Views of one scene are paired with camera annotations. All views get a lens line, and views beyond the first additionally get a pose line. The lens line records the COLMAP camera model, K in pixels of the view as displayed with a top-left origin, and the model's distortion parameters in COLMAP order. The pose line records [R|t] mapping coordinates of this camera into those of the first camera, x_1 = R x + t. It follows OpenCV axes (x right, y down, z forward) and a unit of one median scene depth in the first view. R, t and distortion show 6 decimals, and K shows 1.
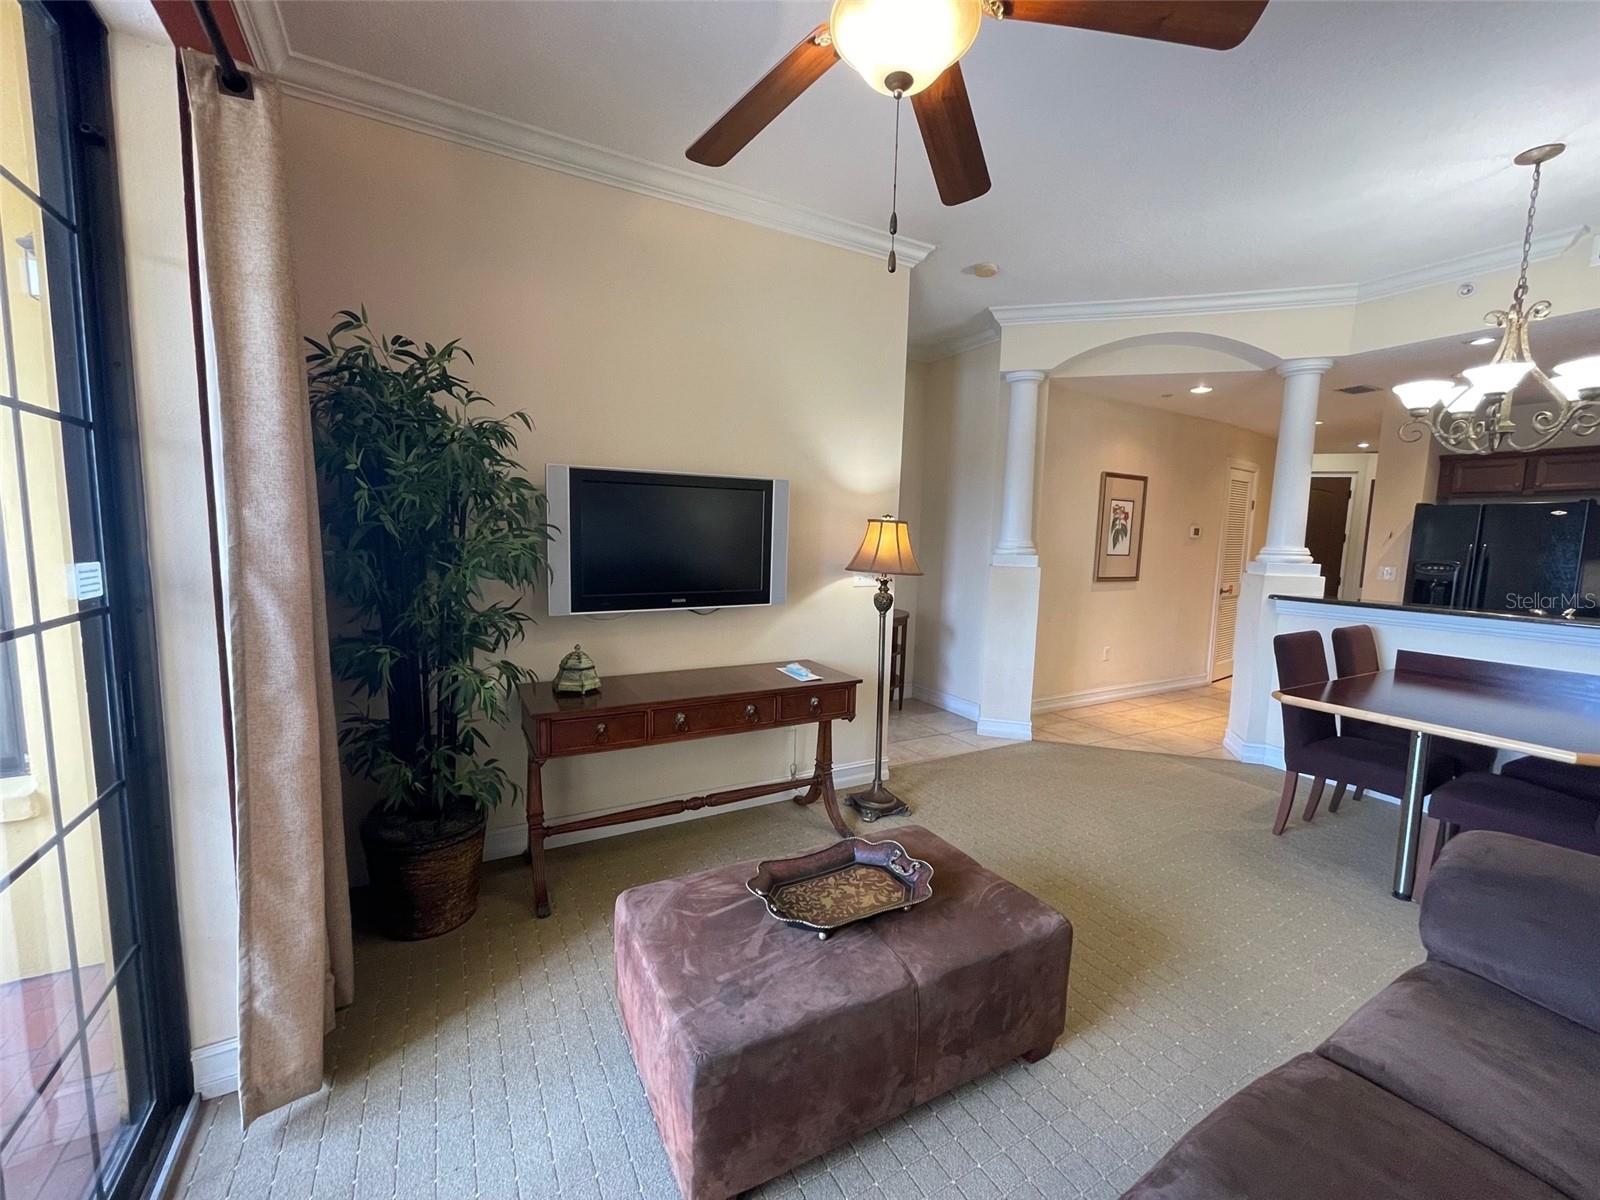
lens RADIAL K [[643.5, 0, 795.1], [0, 643.5, 607.1], [0, 0, 1]] dist [-0.002341, 0.000183]
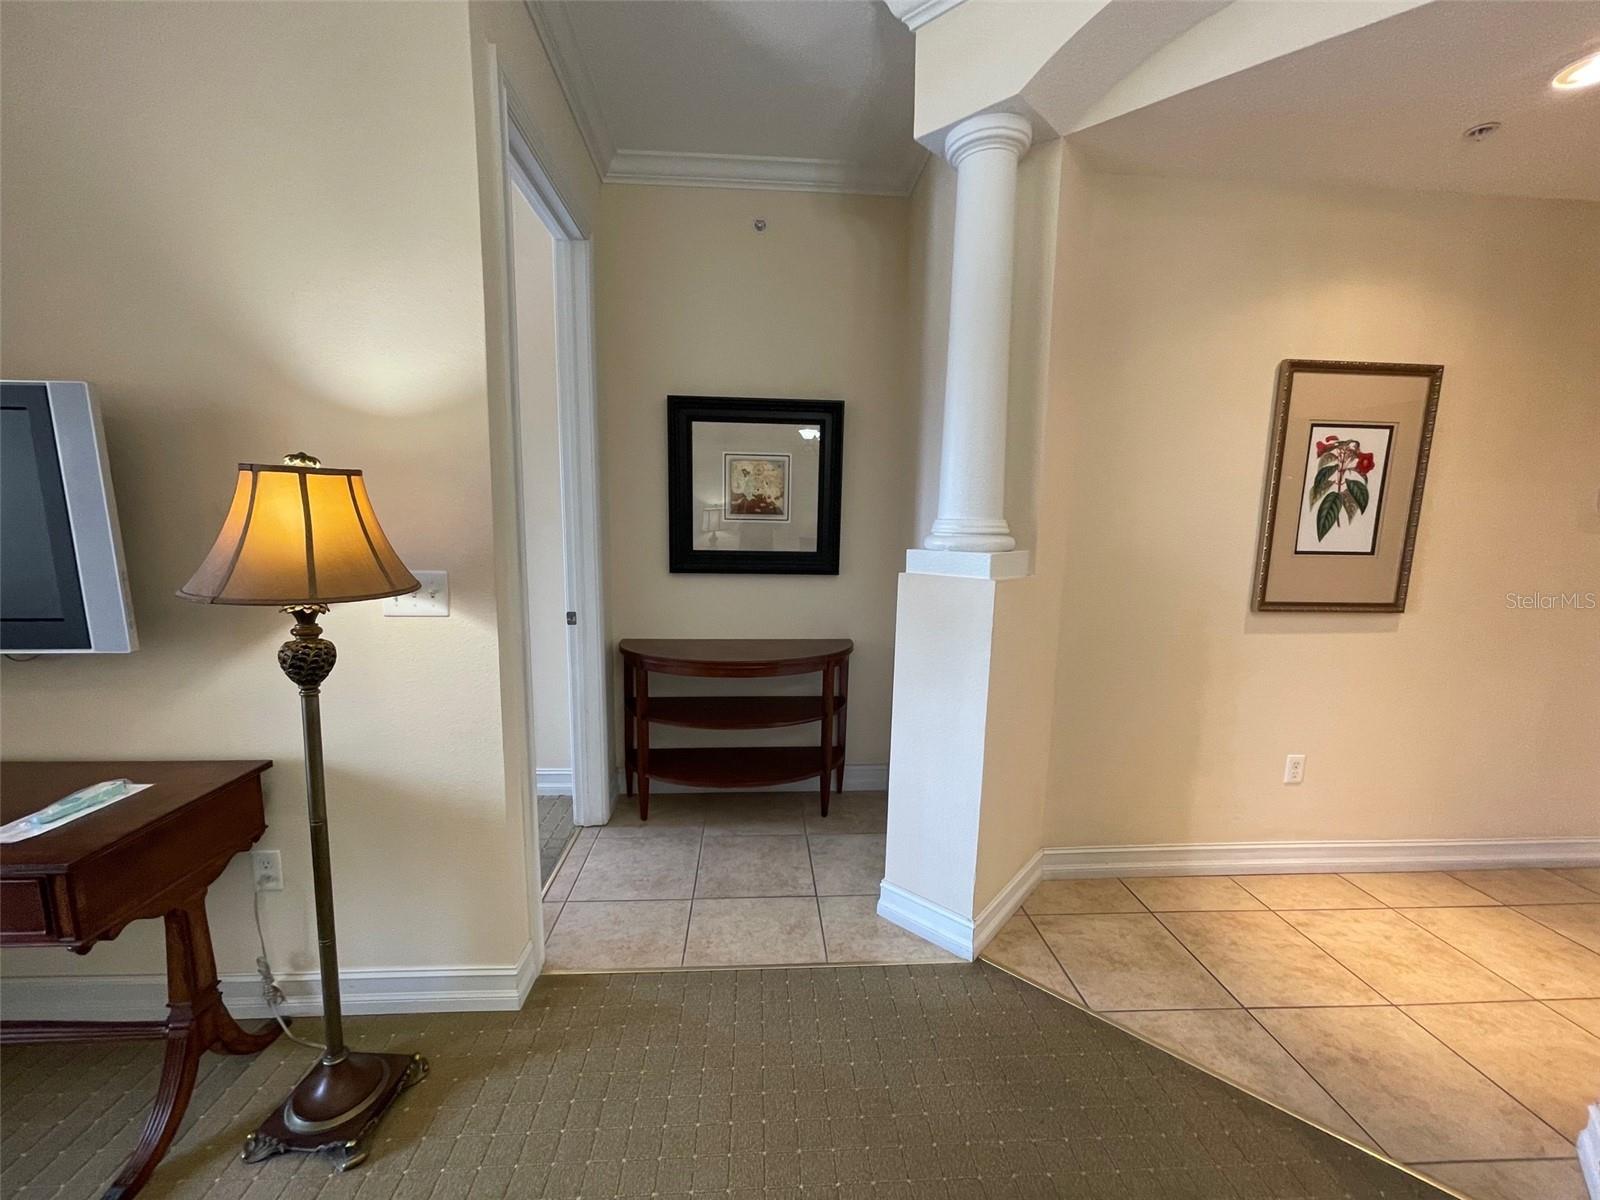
lens RADIAL K [[643.5, 0, 793.0], [0, 643.5, 604.8], [0, 0, 1]] dist [-0.002341, 0.000183]
pose [[0.902941, 0.052387, -0.426561, 0.372908], [-0.043696, 0.998590, 0.030143, -0.044619], [0.427538, -0.008578, 0.903956, 0.465230]]
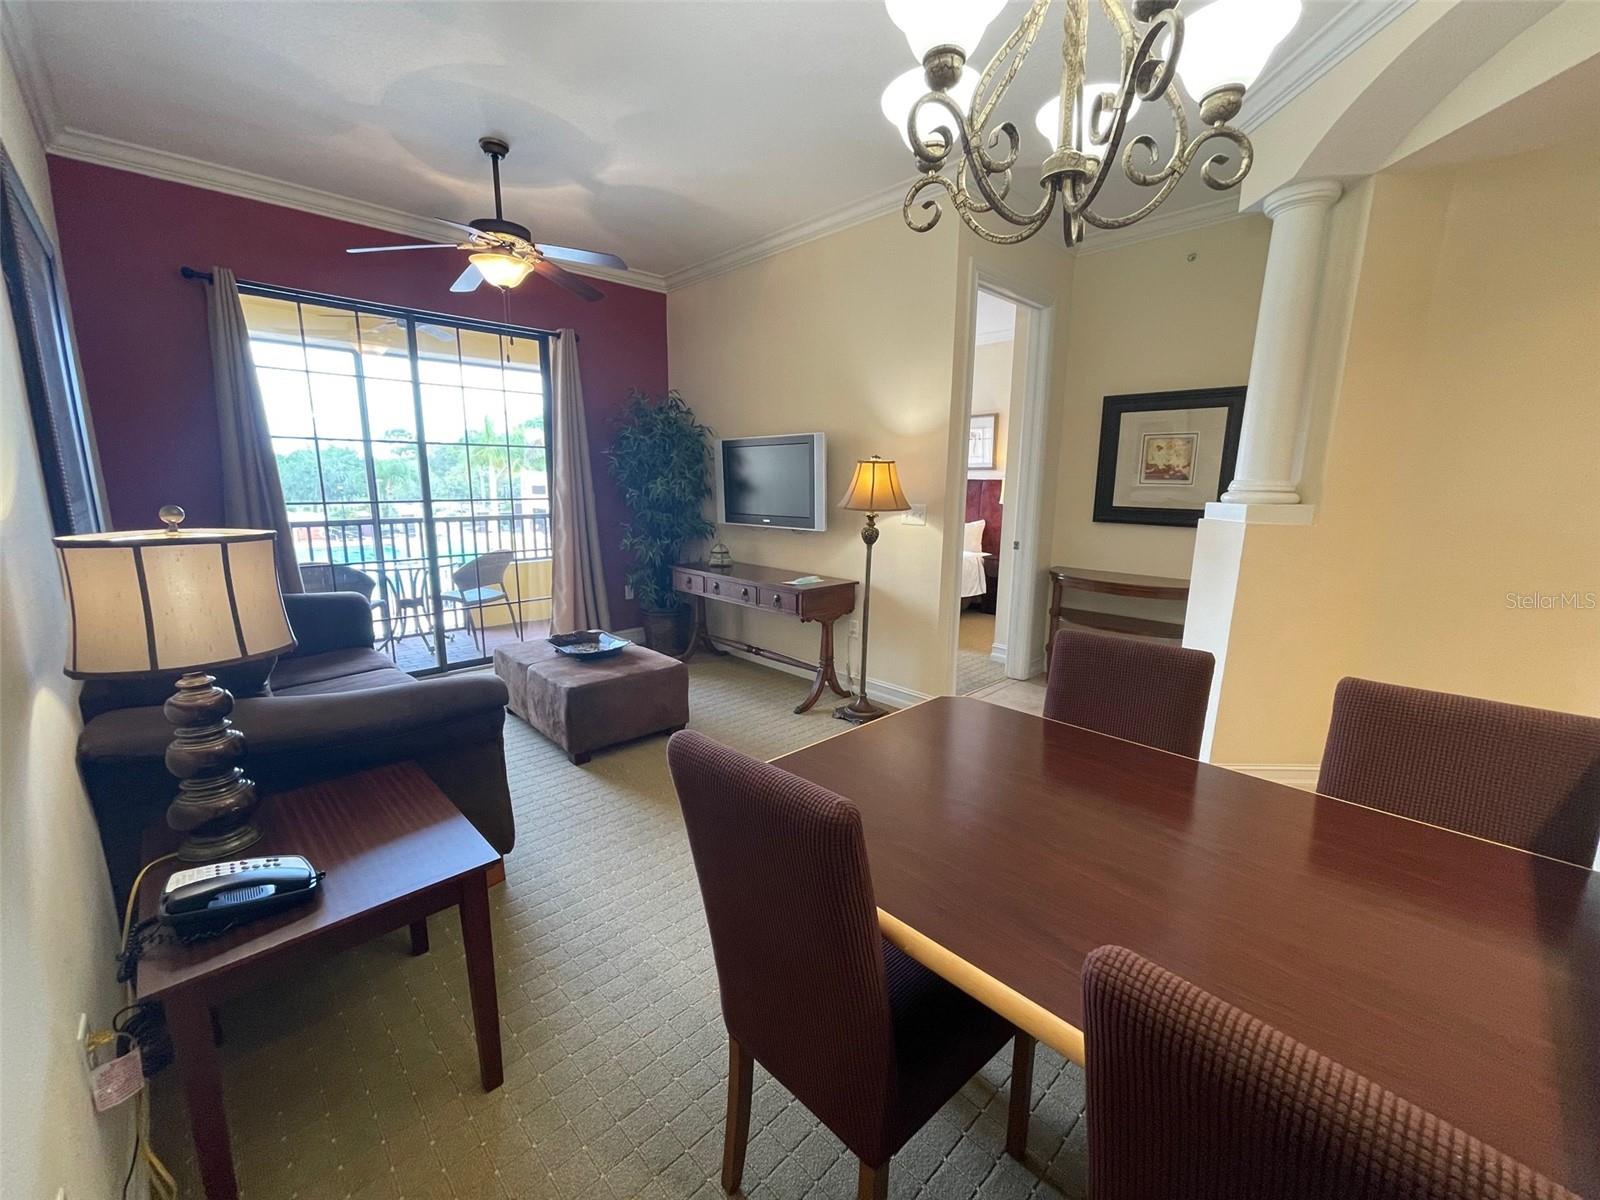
lens RADIAL K [[643.5, 0, 796.0], [0, 643.5, 599.2], [0, 0, 1]] dist [-0.002341, 0.000183]
pose [[0.263104, 0.159830, -0.951436, 0.723601], [-0.111553, 0.984607, 0.134554, -0.021685], [0.958296, 0.070734, 0.276884, 0.357290]]
